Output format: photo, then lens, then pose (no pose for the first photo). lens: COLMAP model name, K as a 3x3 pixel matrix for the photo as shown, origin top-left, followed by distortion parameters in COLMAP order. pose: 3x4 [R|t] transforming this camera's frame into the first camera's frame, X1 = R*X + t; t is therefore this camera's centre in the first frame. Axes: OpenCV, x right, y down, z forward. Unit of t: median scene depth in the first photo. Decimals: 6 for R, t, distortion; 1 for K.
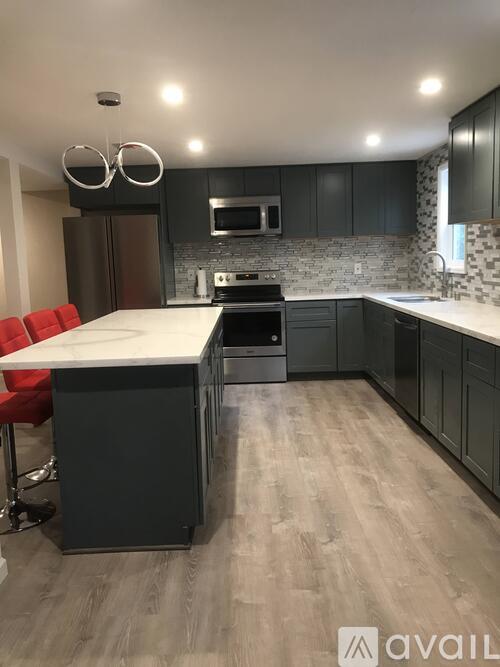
lens RADIAL K [[547.7, 0, 250.6], [0, 547.7, 329.8], [0, 0, 1]] dist [0.015976, -0.005366]
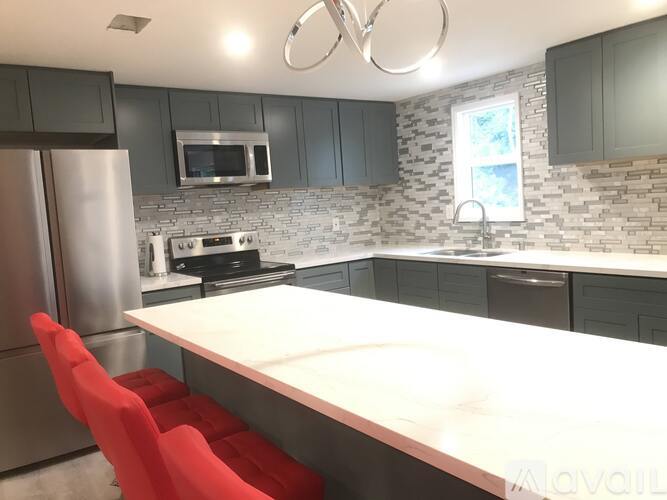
lens RADIAL K [[547.7, 0, 319.0], [0, 547.7, 252.6], [0, 0, 1]] dist [0.015976, -0.005366]
pose [[0.818408, -0.069926, 0.570368, -0.393977], [0.112159, 0.992917, -0.039204, -0.048309], [-0.563586, 0.096057, 0.820453, 0.413945]]
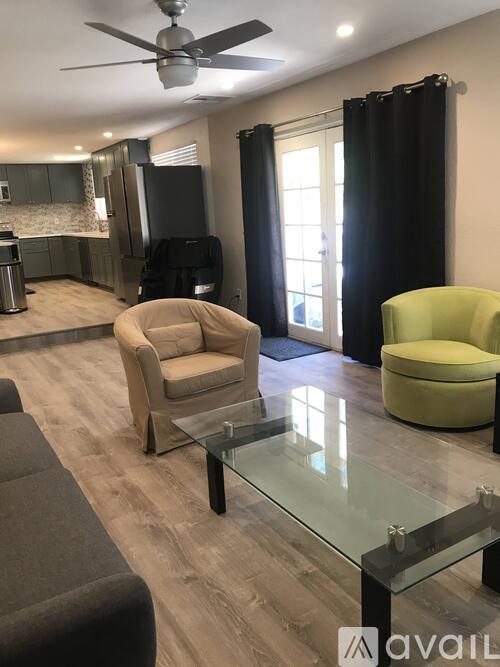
lens RADIAL K [[547.7, 0, 250.2], [0, 547.7, 334.5], [0, 0, 1]] dist [0.015976, -0.005366]
pose [[0.859254, -0.123807, 0.496341, -0.263261], [0.089858, 0.991714, 0.091813, 0.195886], [-0.503595, -0.034290, 0.863259, -1.178652]]
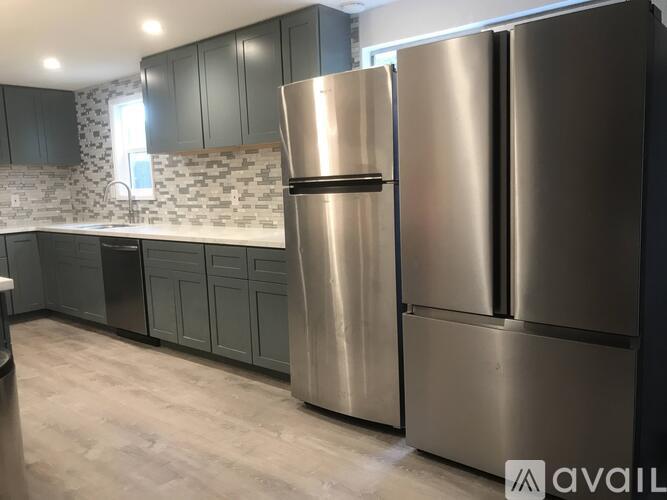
lens RADIAL K [[547.7, 0, 337.1], [0, 547.7, 244.8], [0, 0, 1]] dist [0.015976, -0.005366]
pose [[0.638076, -0.077123, 0.766101, -0.214622], [0.116238, 0.993216, 0.003174, 0.025516], [-0.761149, 0.087025, 0.642712, 0.016647]]
